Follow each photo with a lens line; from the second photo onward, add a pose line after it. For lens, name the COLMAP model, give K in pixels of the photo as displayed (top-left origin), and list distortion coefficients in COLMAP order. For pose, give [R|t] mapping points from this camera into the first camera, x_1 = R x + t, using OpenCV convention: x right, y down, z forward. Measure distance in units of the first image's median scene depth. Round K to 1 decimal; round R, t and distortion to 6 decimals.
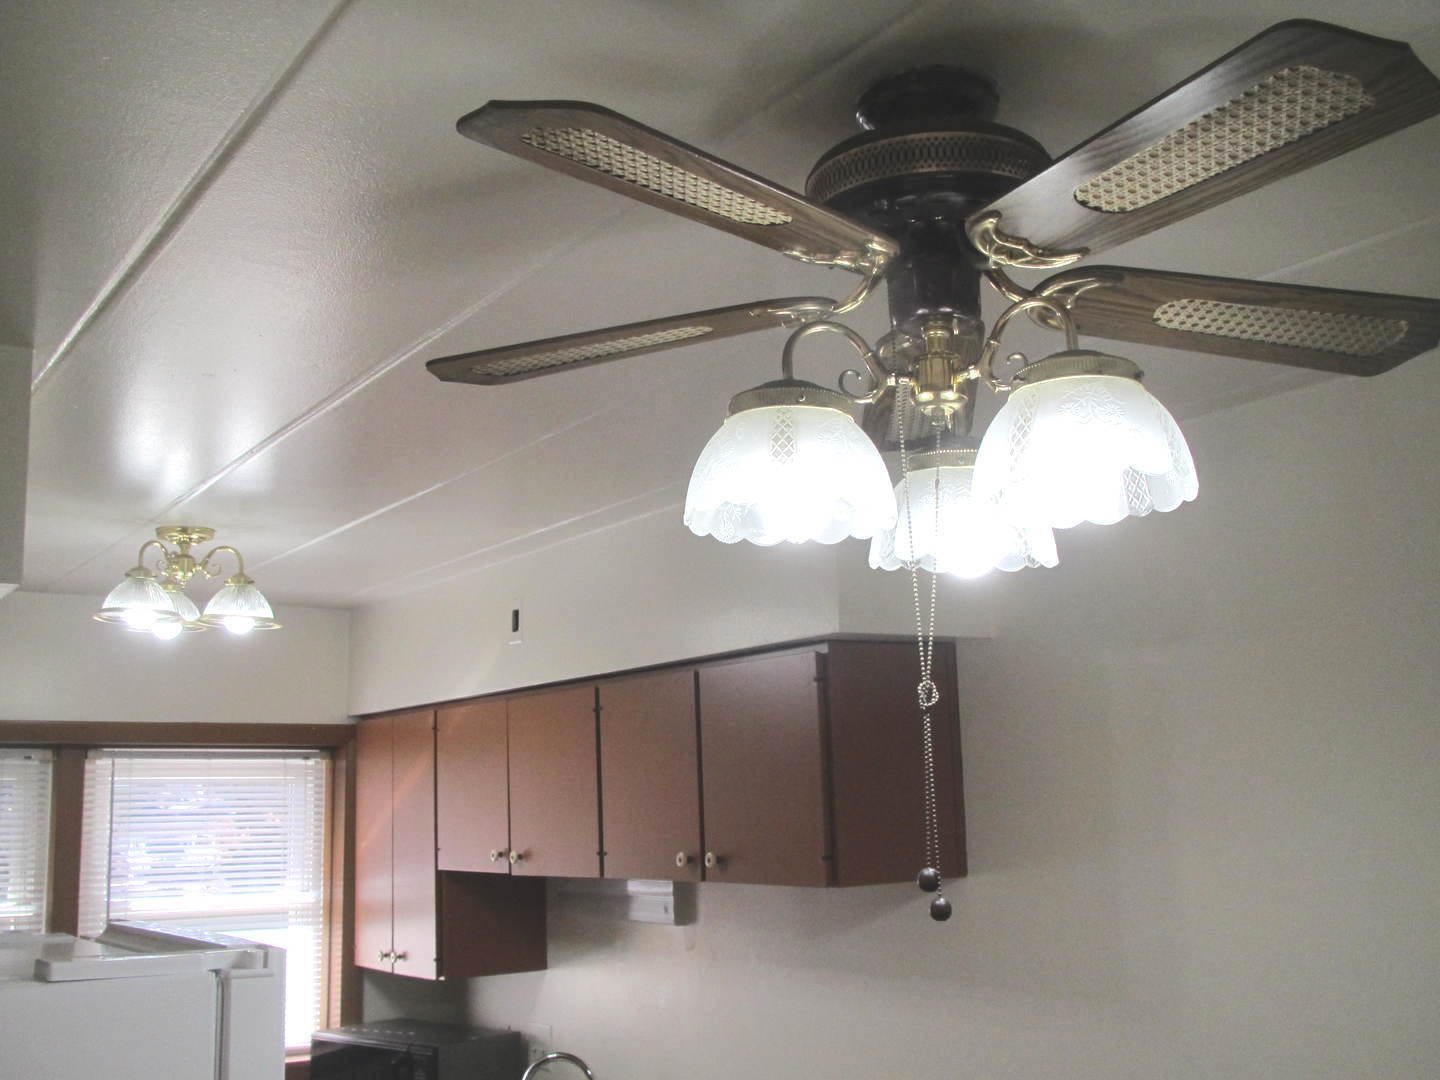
lens RADIAL K [[1514.9, 0, 688.6], [0, 1514.9, 539.2], [0, 0, 1]] dist [-0.048627, 0.018337]
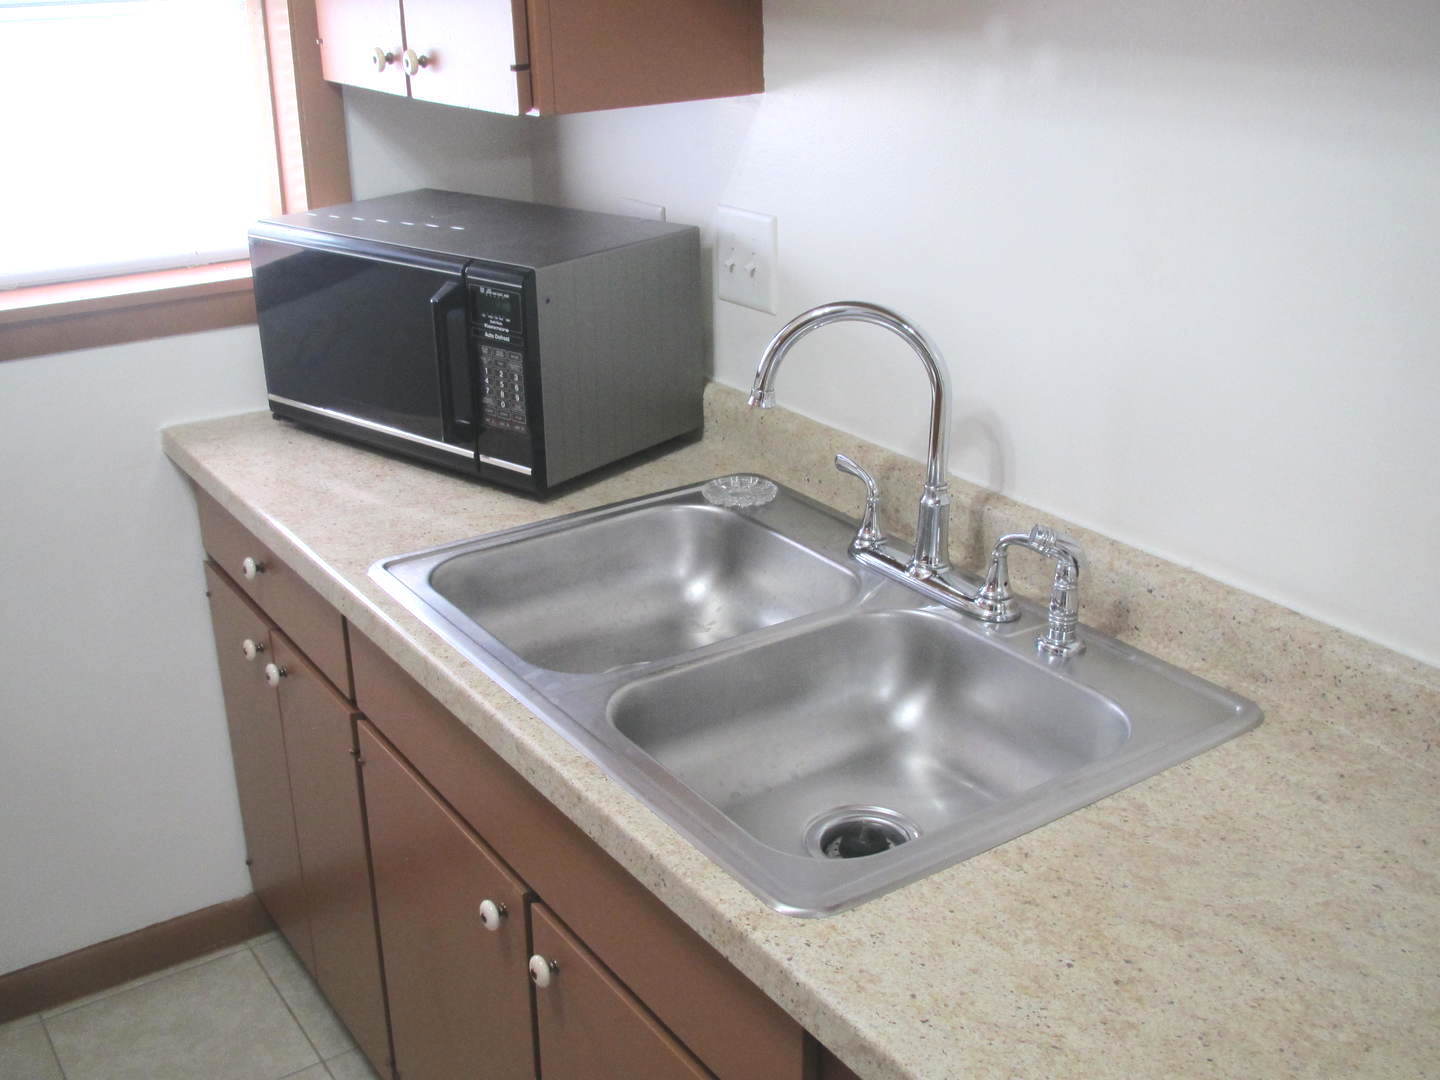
lens RADIAL K [[1514.9, 0, 688.6], [0, 1514.9, 539.2], [0, 0, 1]] dist [-0.048627, 0.018337]
pose [[0.999904, 0.009545, 0.010053, -0.118182], [-0.013454, 0.842983, 0.537771, 0.158087], [-0.003341, -0.537855, 0.843031, 0.556854]]
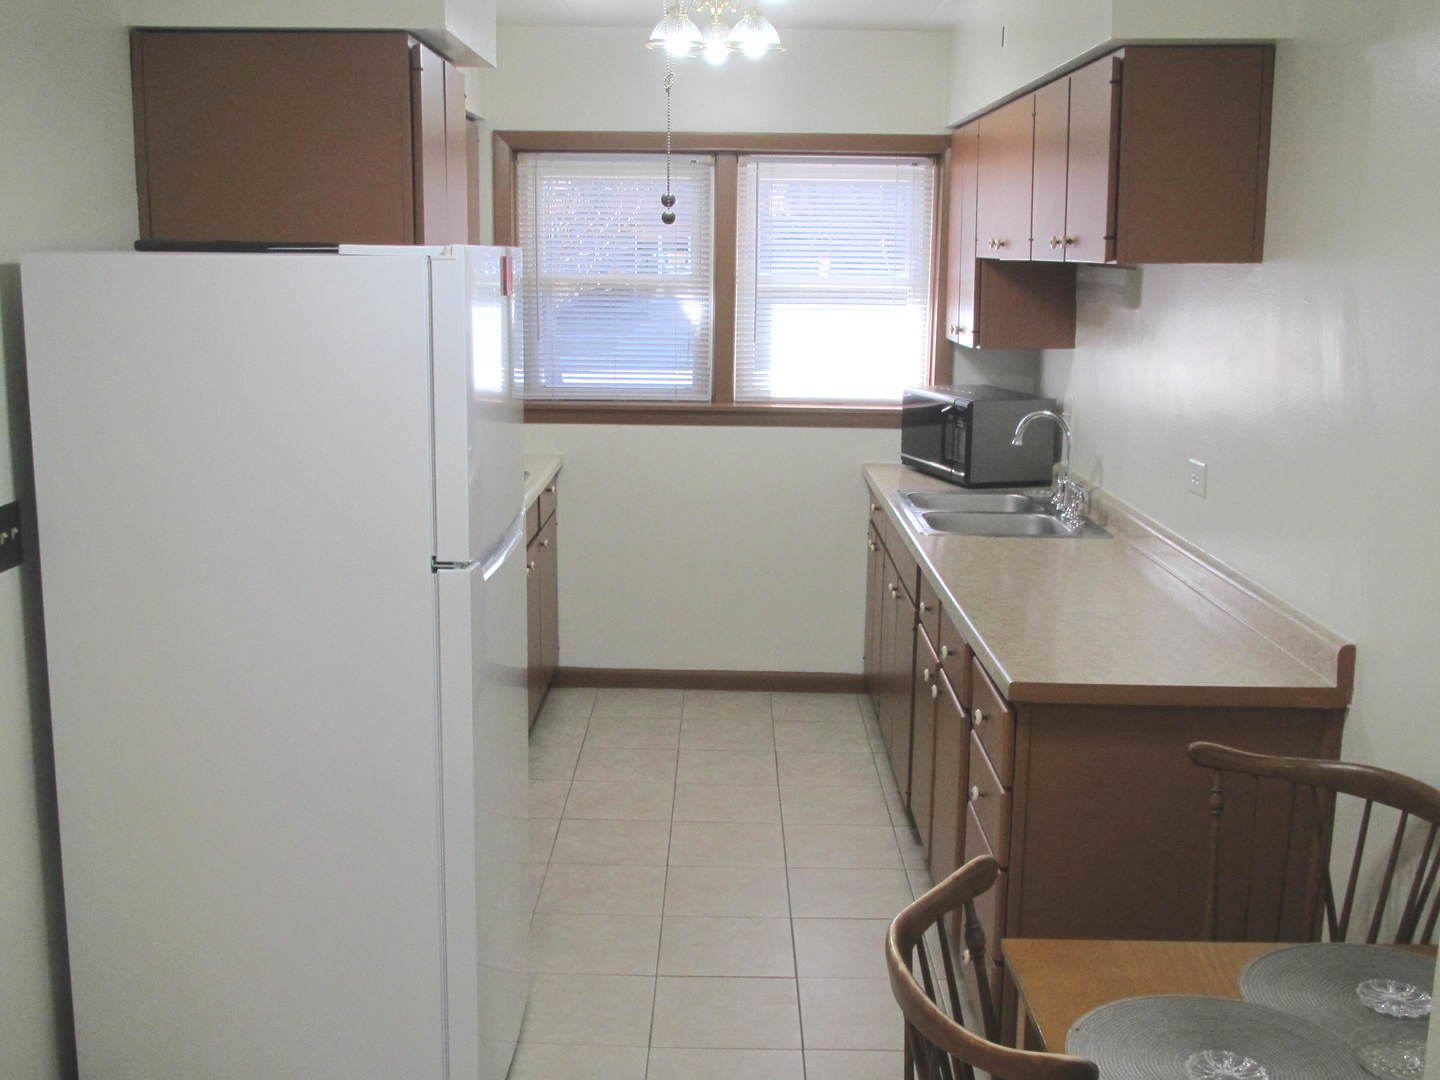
lens RADIAL K [[1514.9, 0, 688.6], [0, 1514.9, 539.2], [0, 0, 1]] dist [-0.048627, 0.018337]
pose [[0.816846, 0.143715, -0.558667, 0.331427], [0.069101, 0.937118, 0.342104, 0.003877], [0.572702, -0.318051, 0.755550, -0.097285]]
